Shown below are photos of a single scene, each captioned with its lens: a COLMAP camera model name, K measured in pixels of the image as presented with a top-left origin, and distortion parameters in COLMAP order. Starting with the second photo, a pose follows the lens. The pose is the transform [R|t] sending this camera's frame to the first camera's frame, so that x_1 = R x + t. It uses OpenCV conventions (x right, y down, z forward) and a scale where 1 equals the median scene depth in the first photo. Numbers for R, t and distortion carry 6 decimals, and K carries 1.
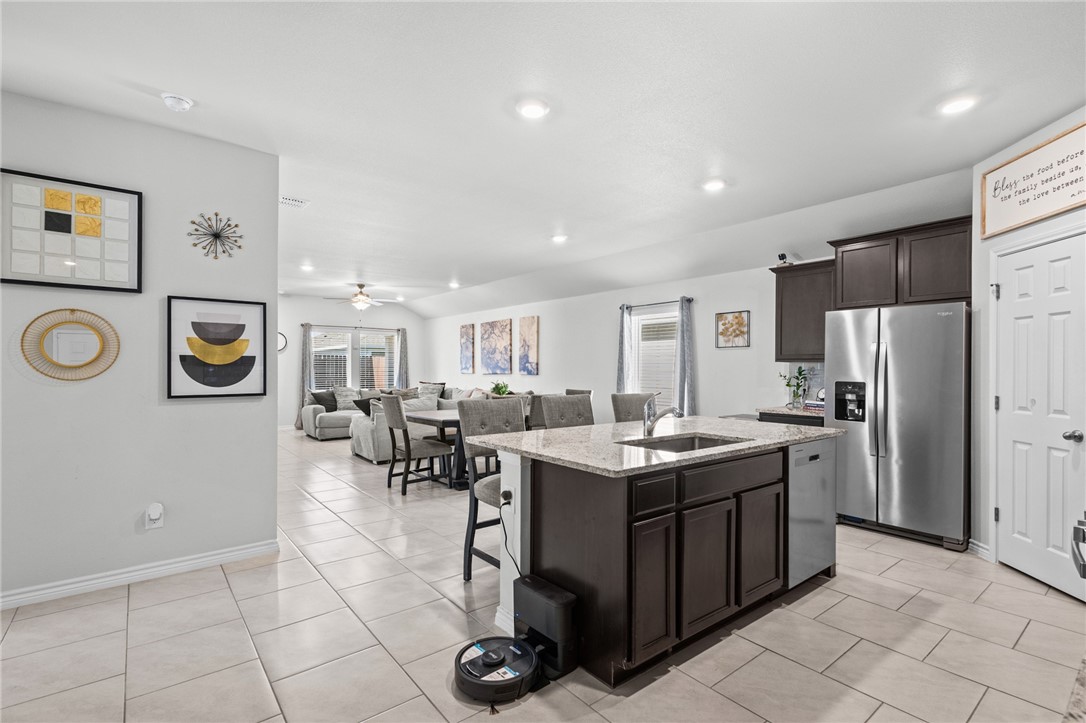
lens RADIAL K [[509.1, 0, 546.7], [0, 509.1, 366.6], [0, 0, 1]] dist [0.004268, -0.000454]
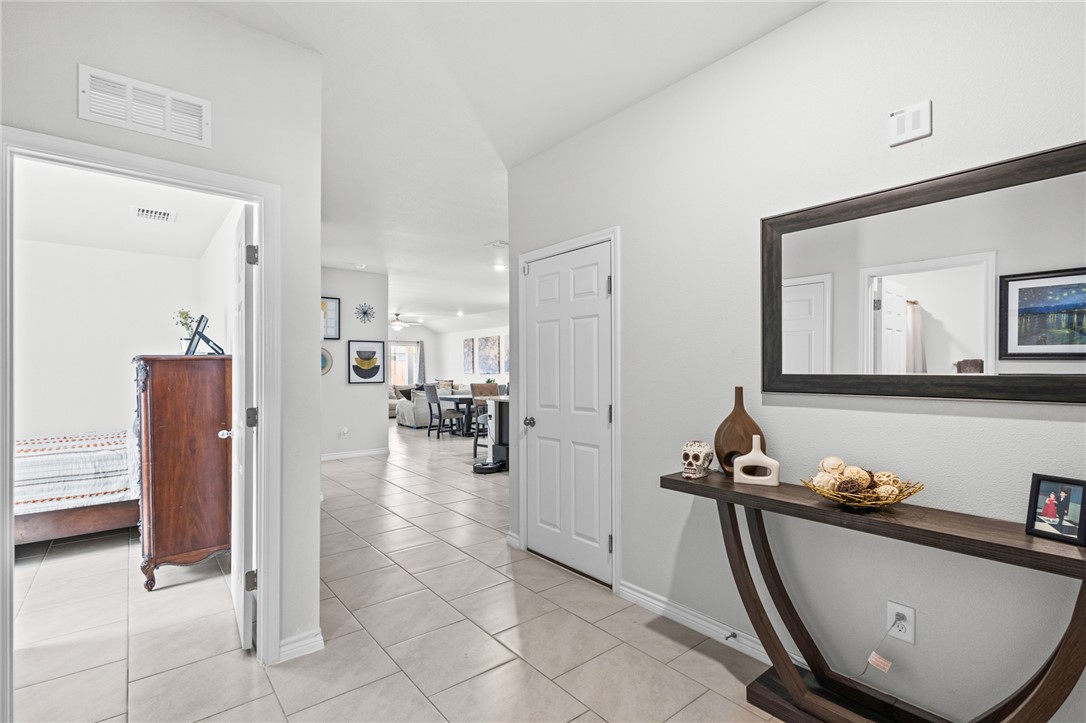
lens RADIAL K [[509.1, 0, 538.2], [0, 509.1, 361.8], [0, 0, 1]] dist [0.004268, -0.000454]
pose [[0.999938, -0.006654, -0.008930, 0.086750], [0.006551, 0.999912, -0.011514, -0.003304], [0.009006, 0.011455, 0.999894, -0.729091]]
